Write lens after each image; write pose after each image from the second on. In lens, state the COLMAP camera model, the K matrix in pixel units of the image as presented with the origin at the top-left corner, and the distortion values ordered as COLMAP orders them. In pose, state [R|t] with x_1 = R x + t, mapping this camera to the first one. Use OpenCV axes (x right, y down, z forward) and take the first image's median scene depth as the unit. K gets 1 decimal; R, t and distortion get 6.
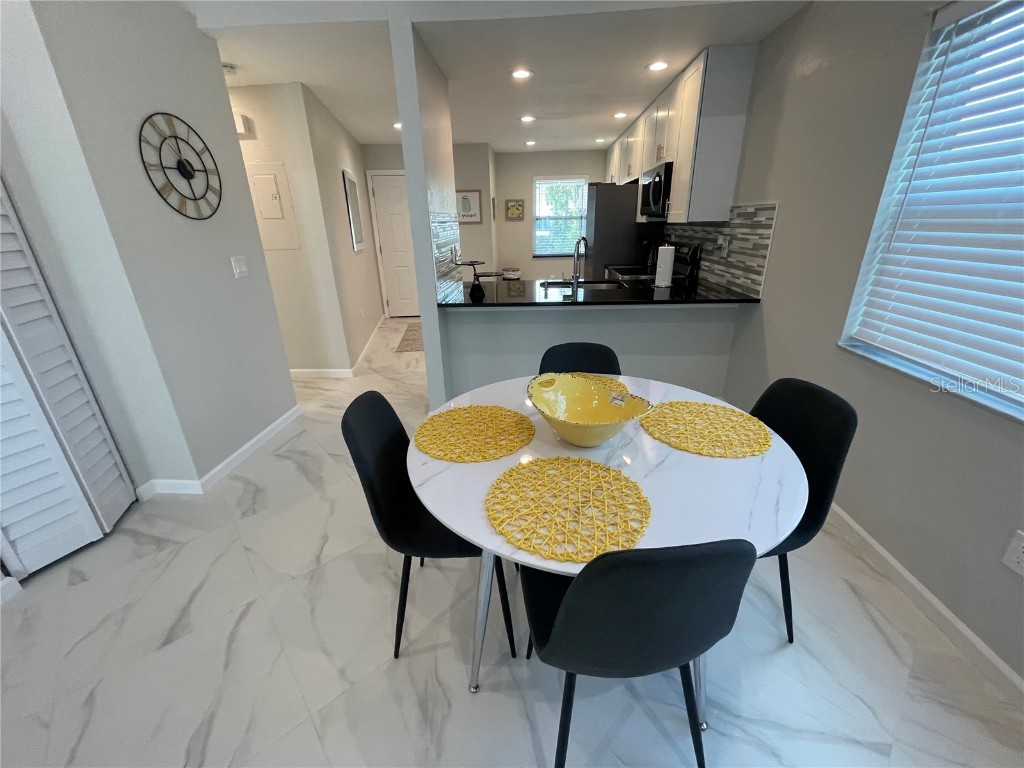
lens RADIAL K [[411.6, 0, 513.1], [0, 411.6, 386.6], [0, 0, 1]] dist [-0.004150, 0.001164]
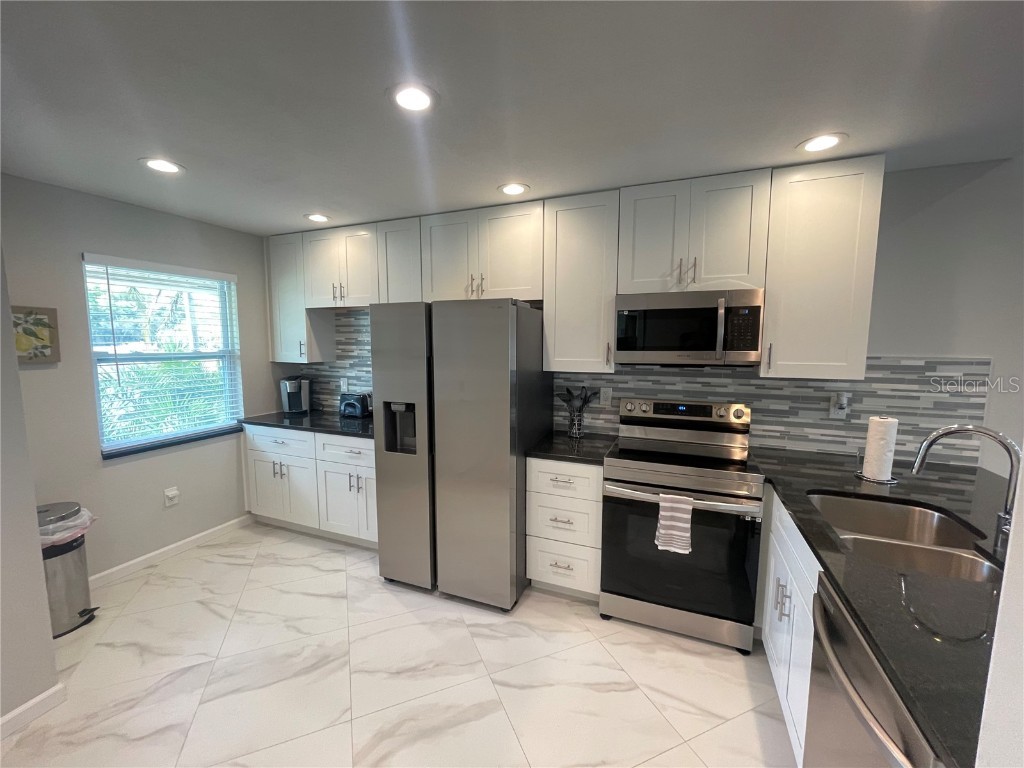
lens RADIAL K [[411.6, 0, 511.5], [0, 411.6, 385.1], [0, 0, 1]] dist [-0.004150, 0.001164]
pose [[0.332099, -0.081449, 0.939721, -0.193301], [0.344197, 0.938031, -0.040337, -0.276833], [-0.878202, 0.336845, 0.339554, 0.632198]]
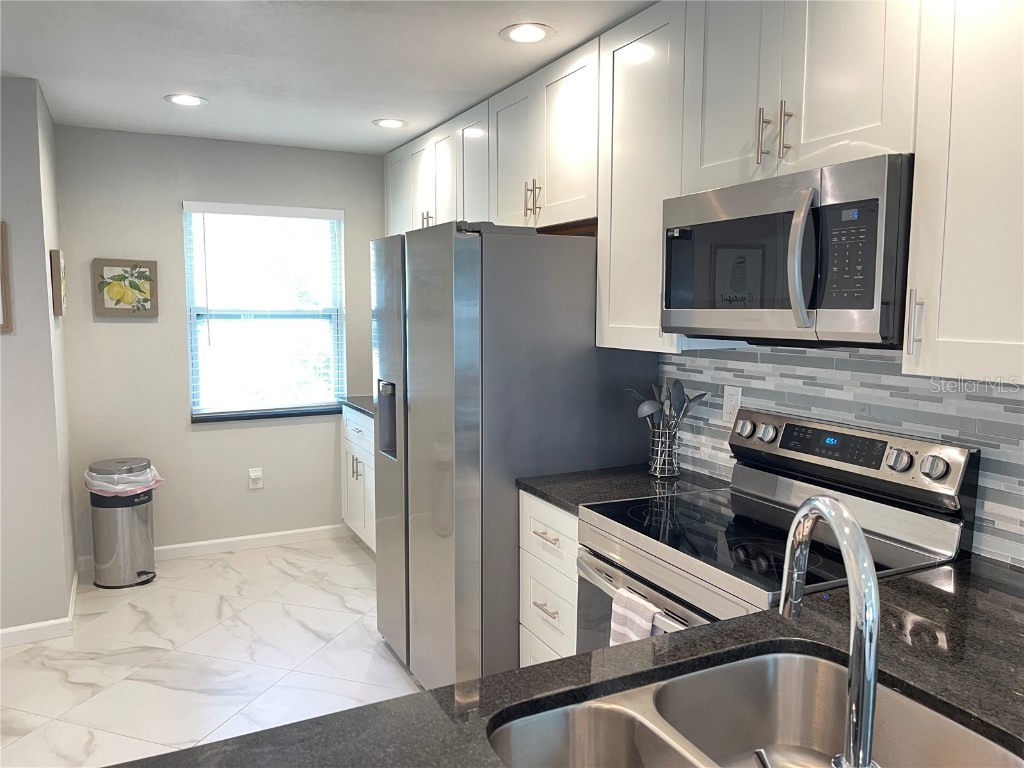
lens RADIAL K [[770.7, 0, 509.6], [0, 770.7, 386.3], [0, 0, 1]] dist [0.036425, -0.036009]
pose [[0.870746, -0.030625, 0.490778, -0.040328], [0.163963, 0.959024, -0.231061, -0.179611], [-0.463592, 0.281665, 0.840088, 0.399530]]
